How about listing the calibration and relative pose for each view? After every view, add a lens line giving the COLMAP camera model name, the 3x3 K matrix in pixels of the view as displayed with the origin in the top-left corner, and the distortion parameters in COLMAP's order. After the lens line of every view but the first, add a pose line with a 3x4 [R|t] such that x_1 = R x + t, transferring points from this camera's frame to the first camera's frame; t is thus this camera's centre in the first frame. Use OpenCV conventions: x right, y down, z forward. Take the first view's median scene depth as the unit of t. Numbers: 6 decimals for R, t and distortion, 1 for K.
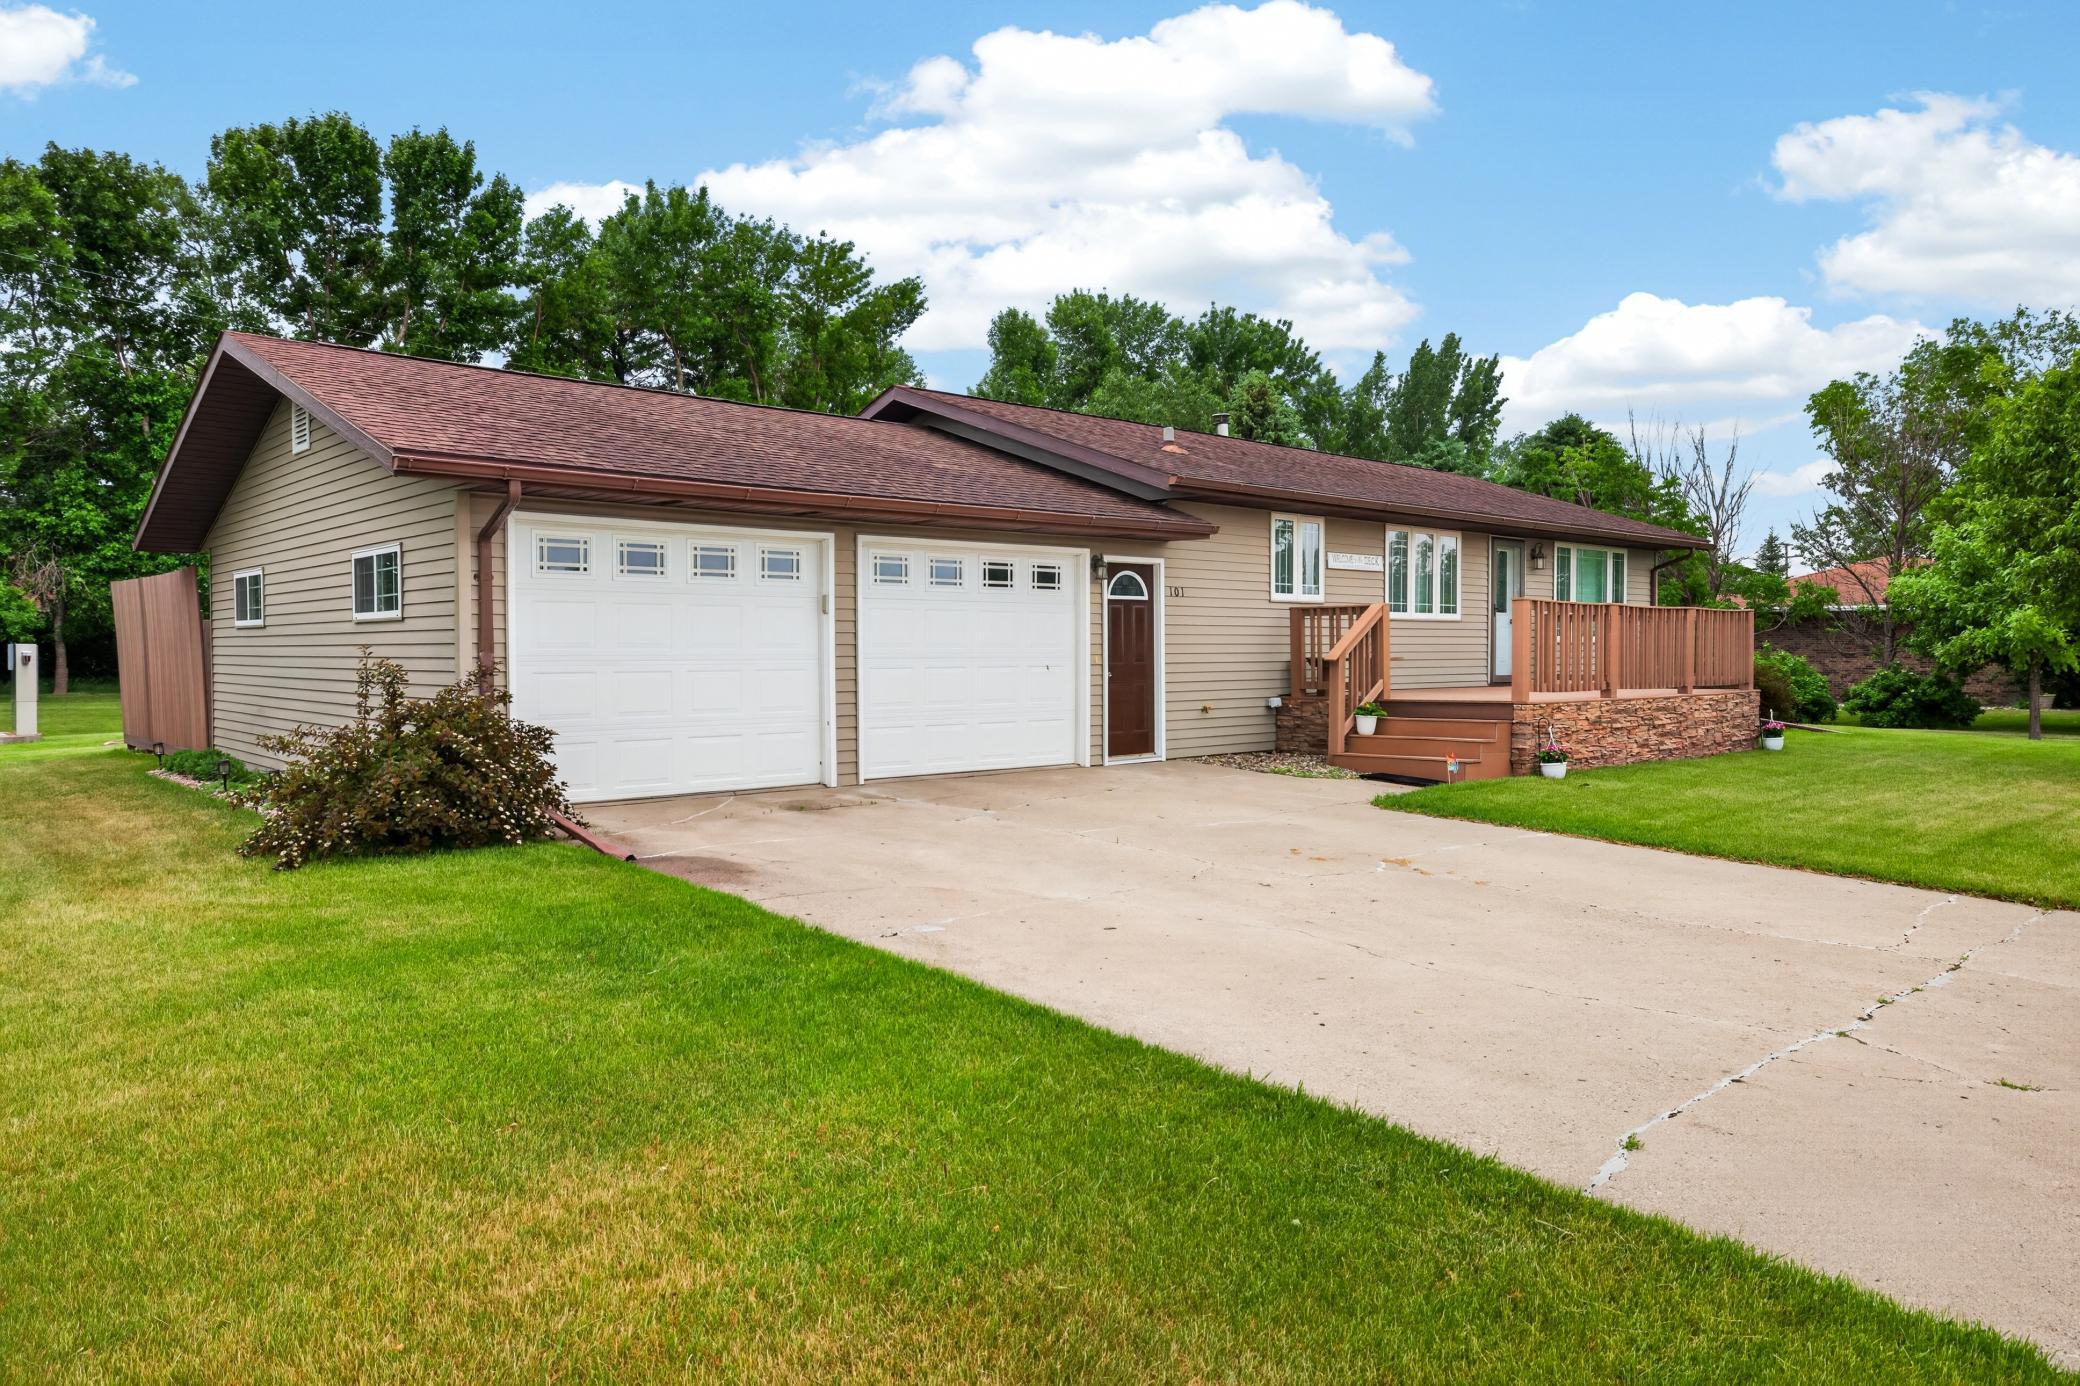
lens RADIAL K [[1319.9, 0, 1040.0], [0, 1319.9, 693.0], [0, 0, 1]] dist [0.035034, -0.042728]
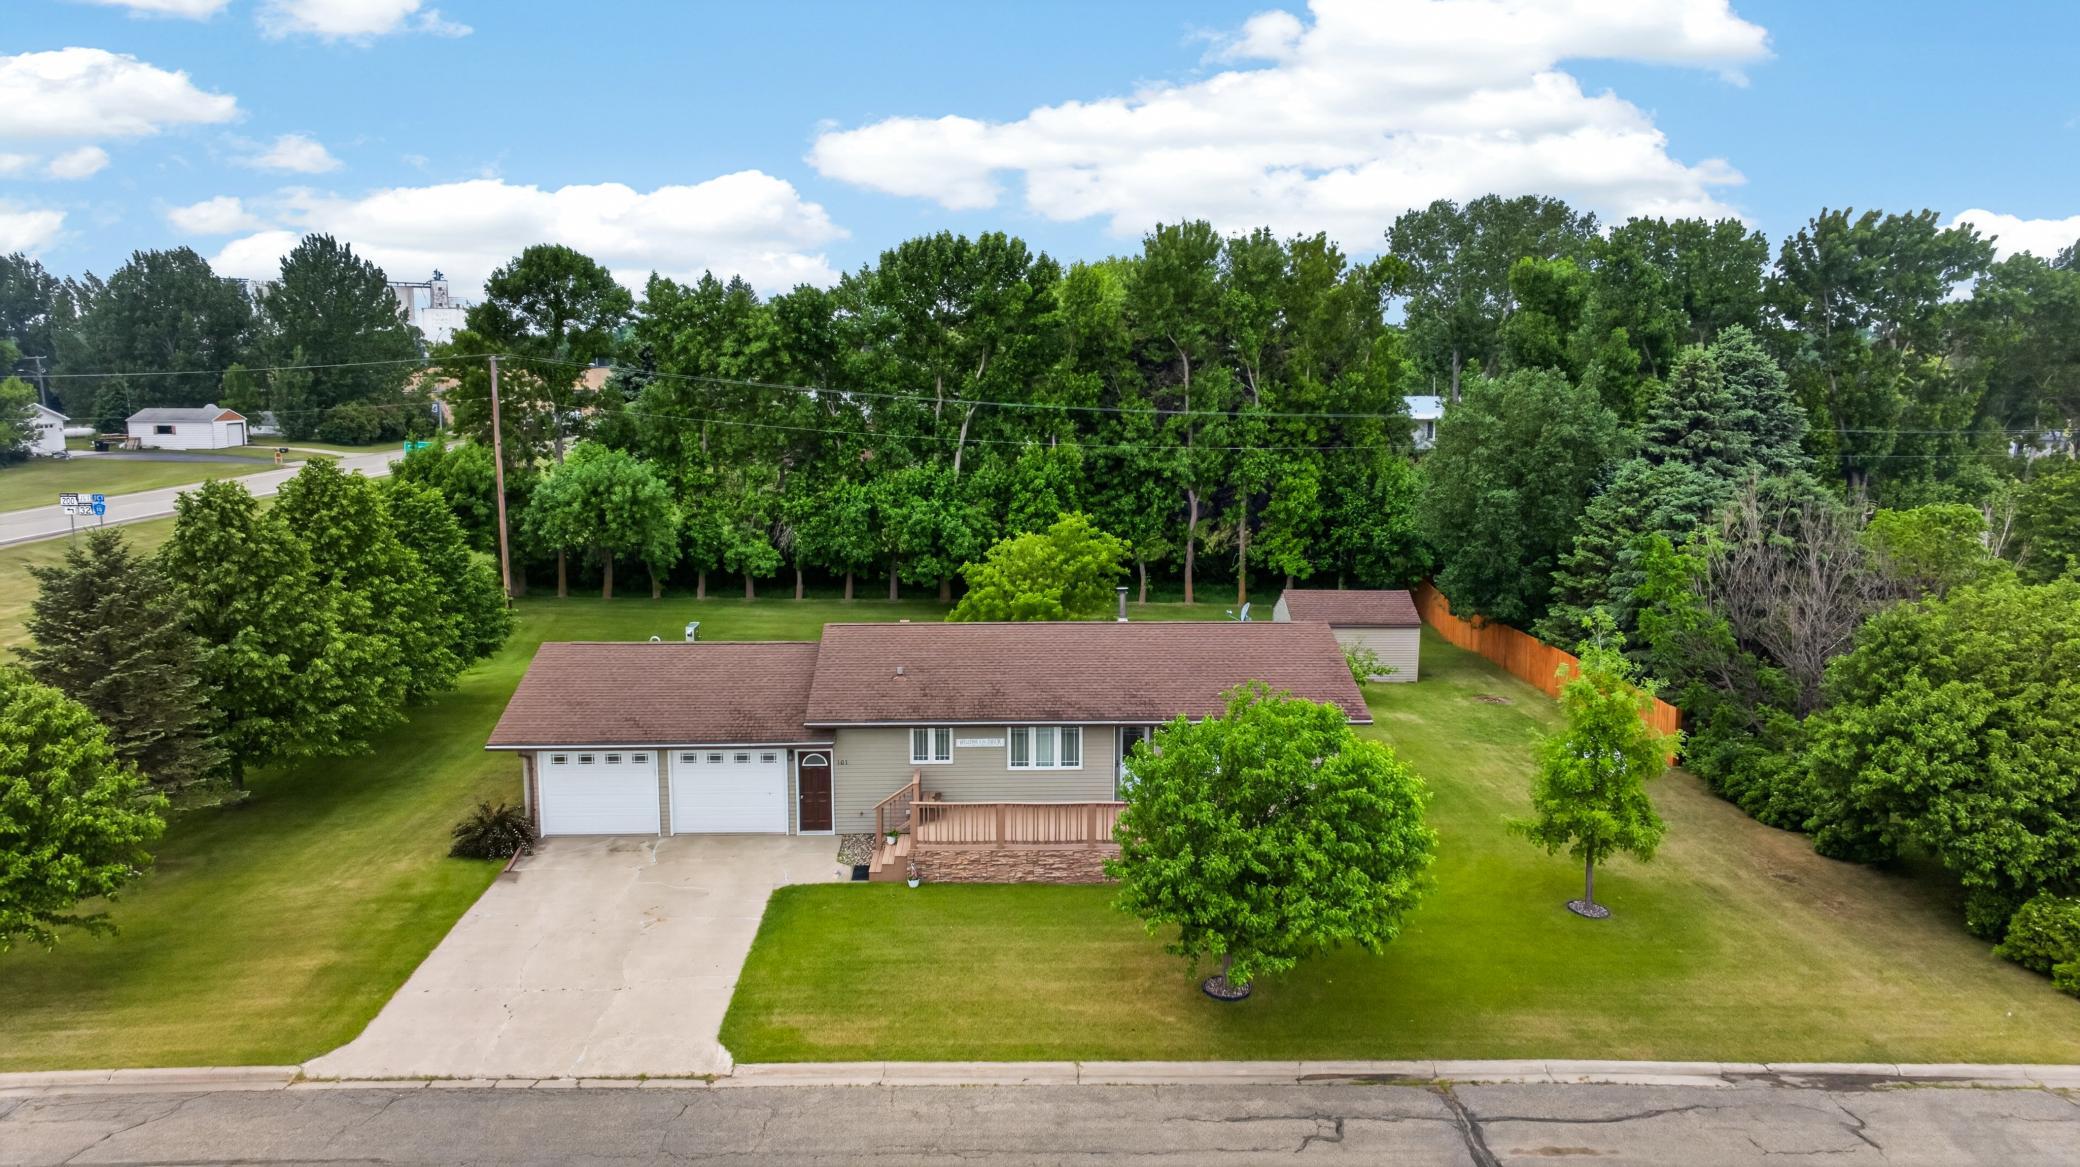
lens RADIAL K [[1441.7, 0, 1040.0], [0, 1441.7, 583.5], [0, 0, 1]] dist [0.001874, 0.037316]
pose [[0.760207, 0.097657, -0.642299, 1.744731], [-0.026230, 0.992446, 0.119849, -0.624001], [0.649151, -0.074263, 0.757026, -0.555781]]
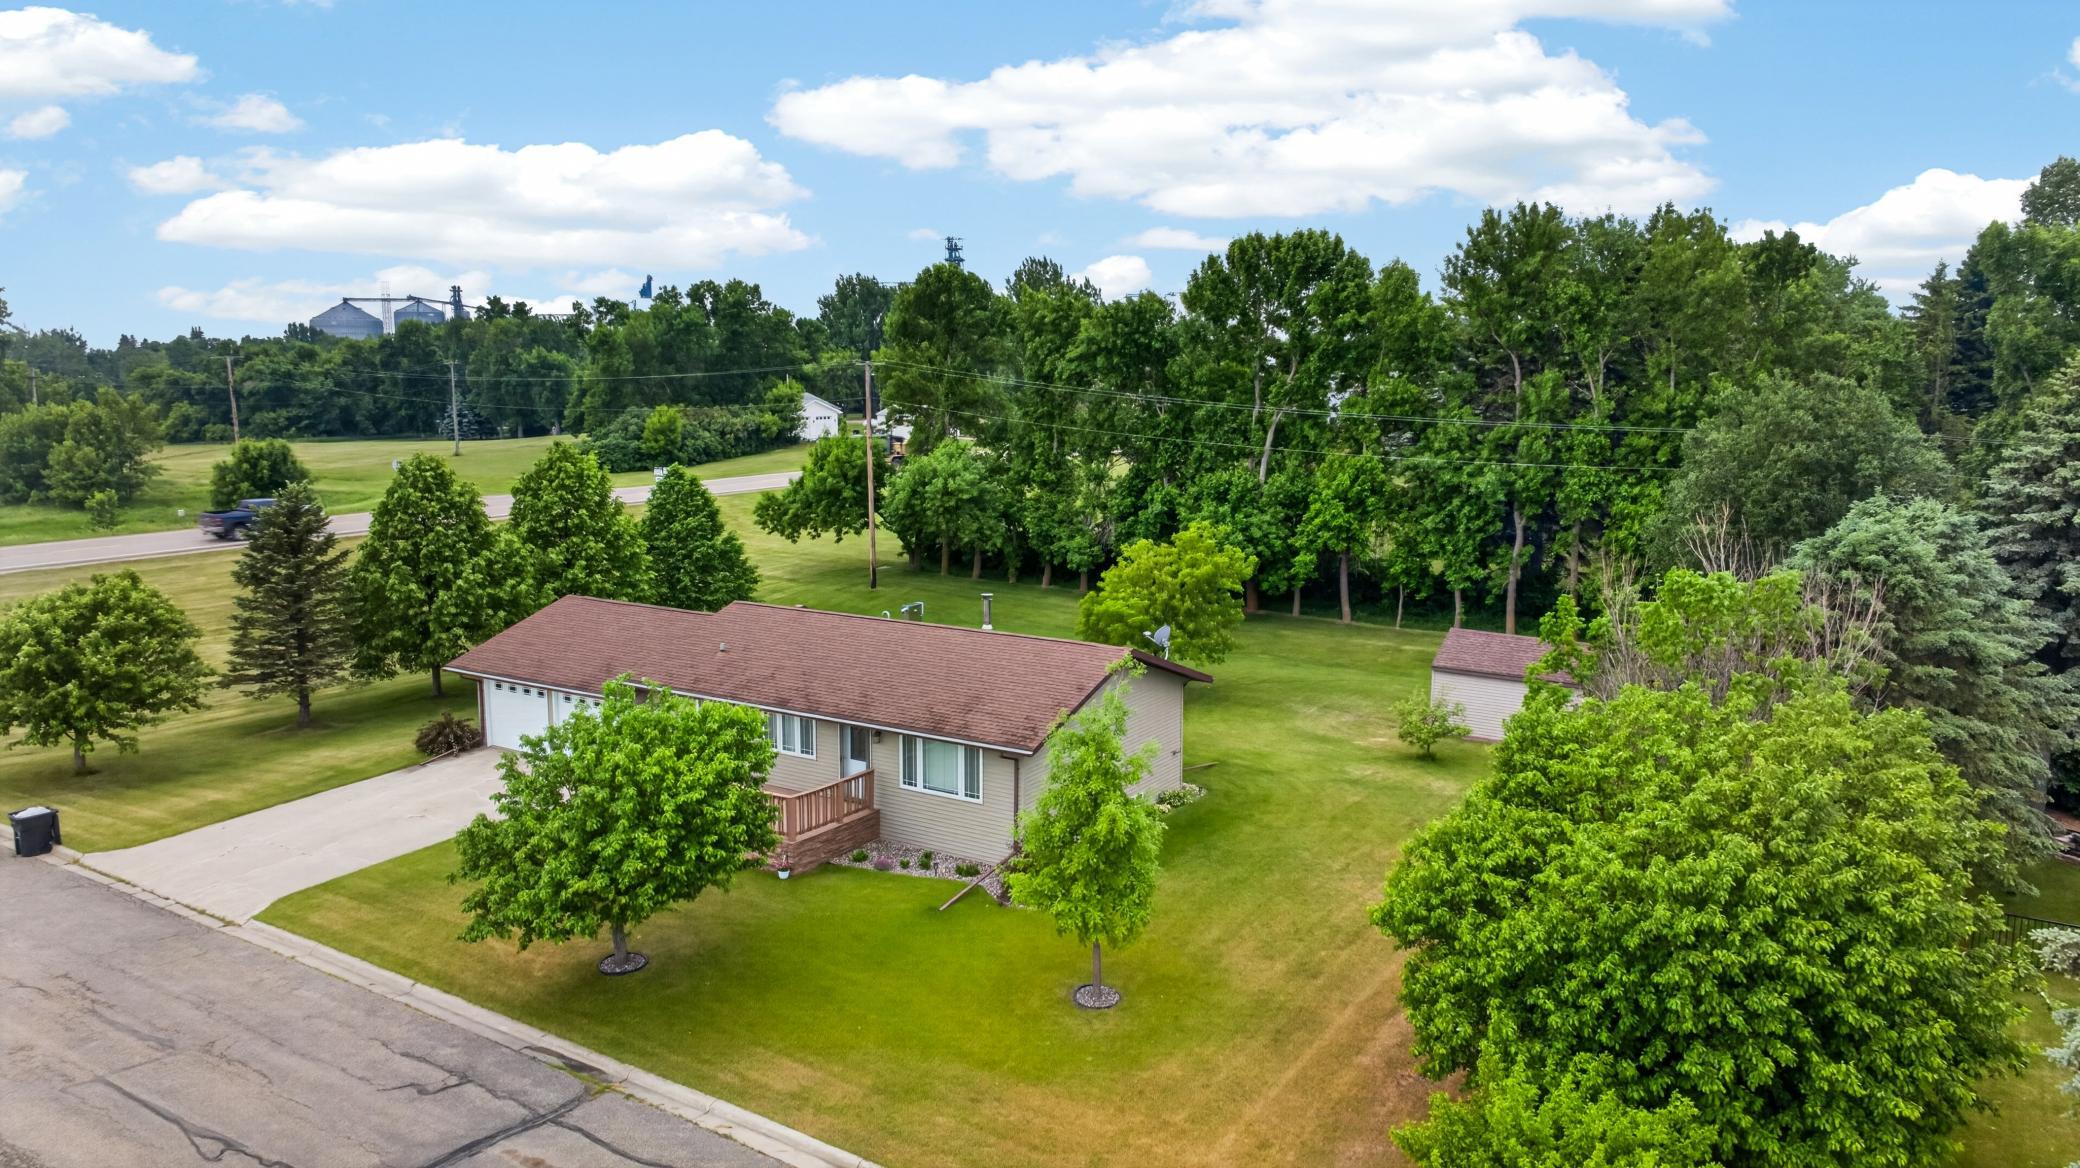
lens RADIAL K [[1441.7, 0, 1040.0], [0, 1441.7, 584.0], [0, 0, 1]] dist [0.001874, 0.037316]
pose [[0.253980, 0.143903, -0.956444, 2.663113], [-0.038389, 0.989591, 0.138696, -0.686684], [0.966447, 0.001490, 0.256861, 0.924173]]
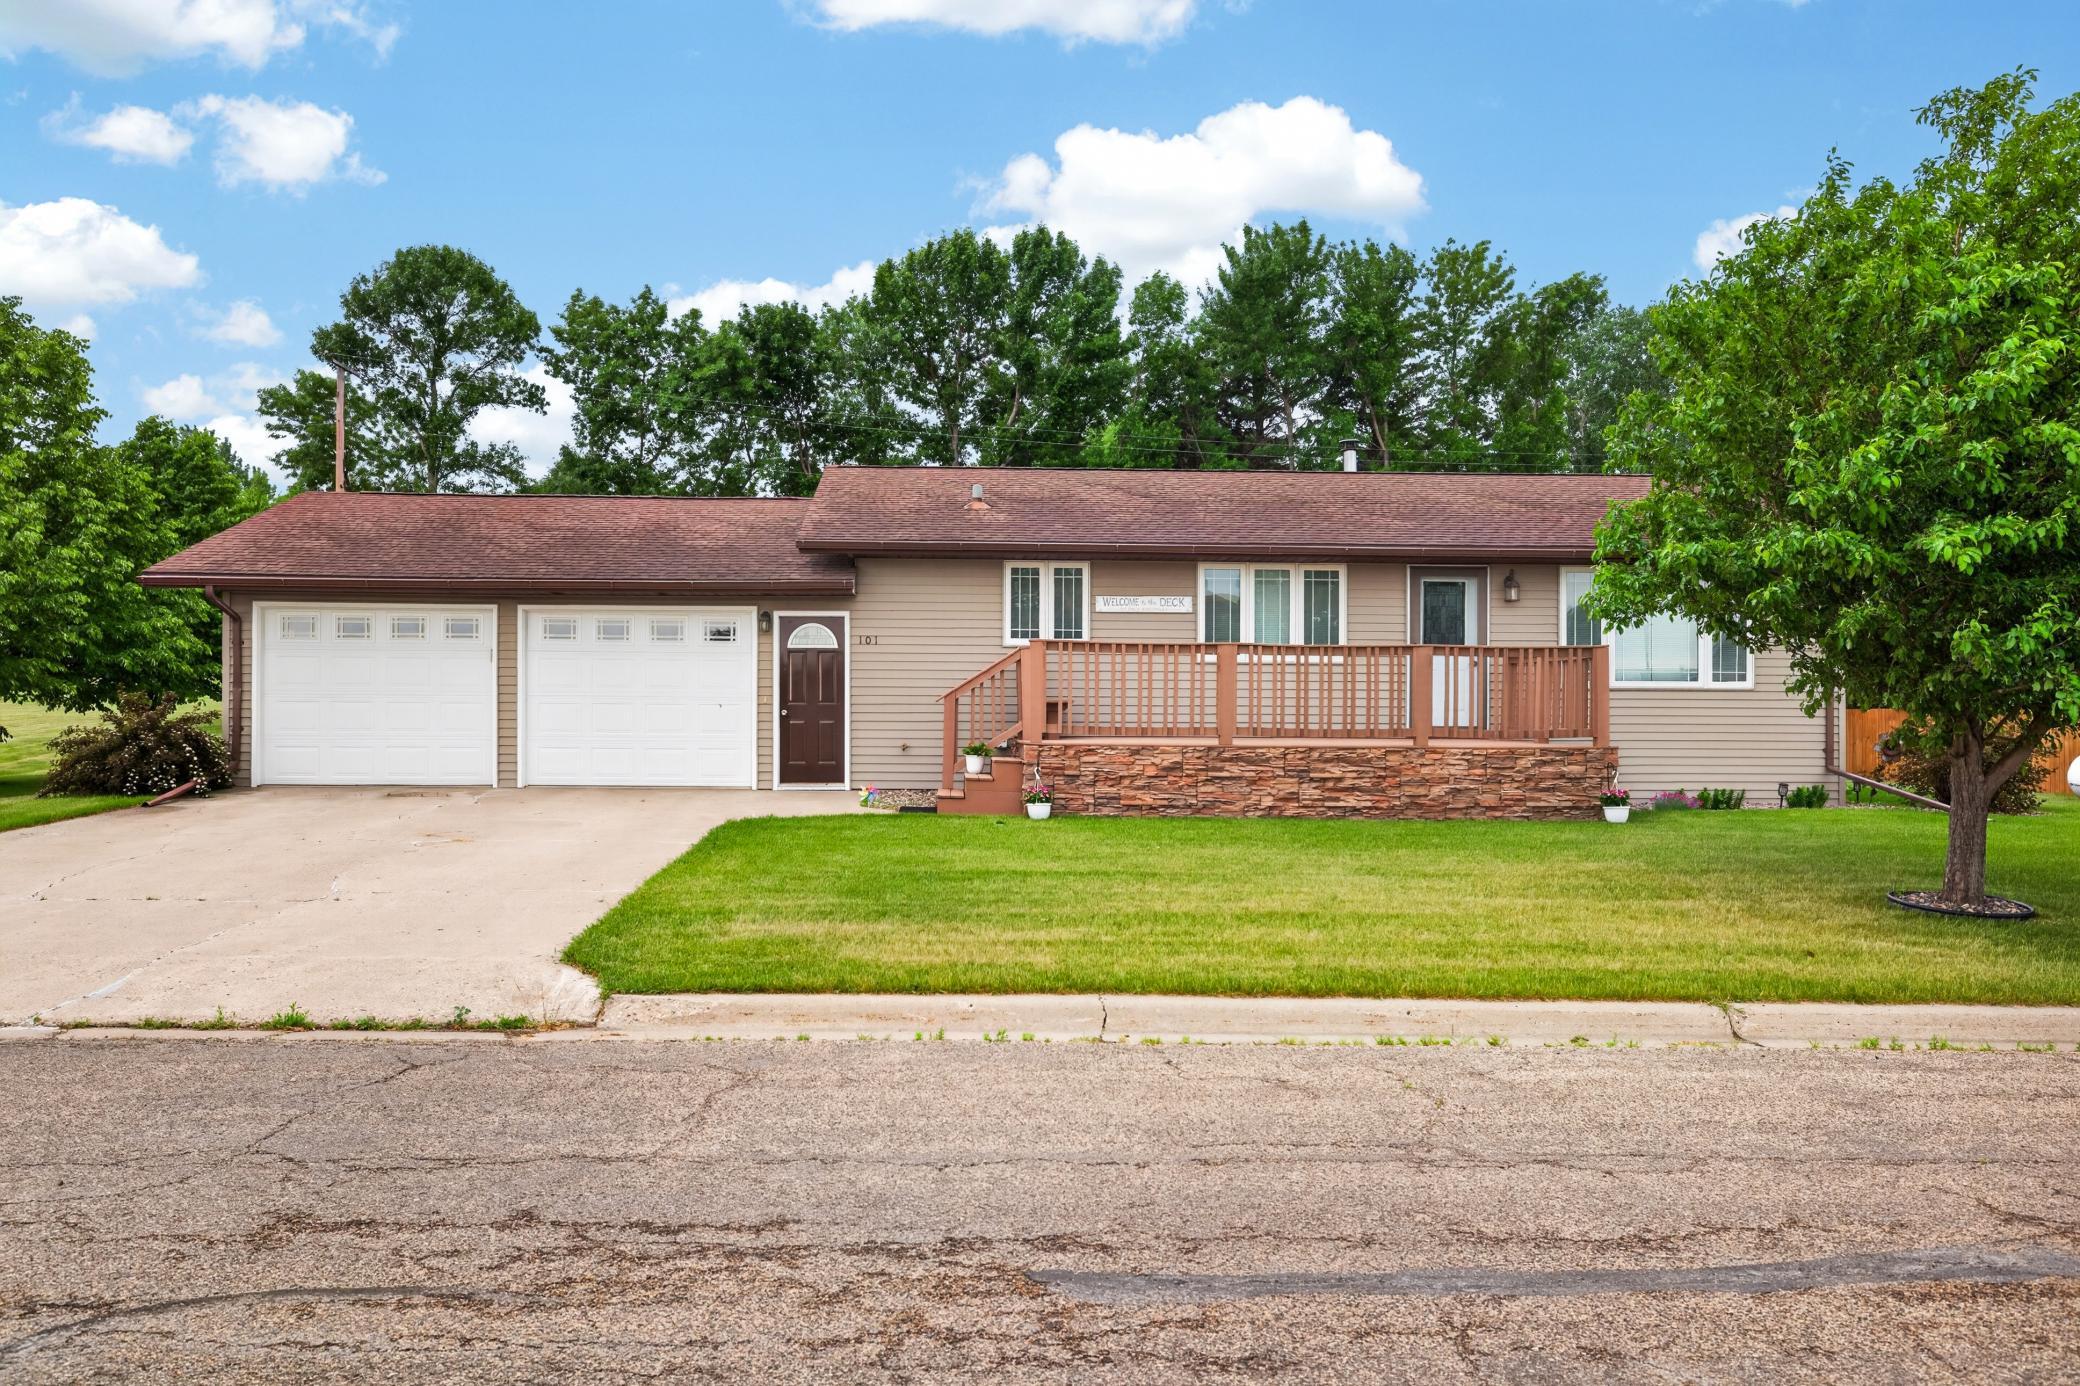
lens RADIAL K [[1560.3, 0, 1040.0], [0, 1560.3, 693.0], [0, 0, 1]] dist [-0.002469, -0.001542]
pose [[0.775059, 0.001316, -0.631887, 0.966512], [-0.028836, 0.999030, -0.033289, 0.007180], [0.631230, 0.044022, 0.774345, 0.068517]]
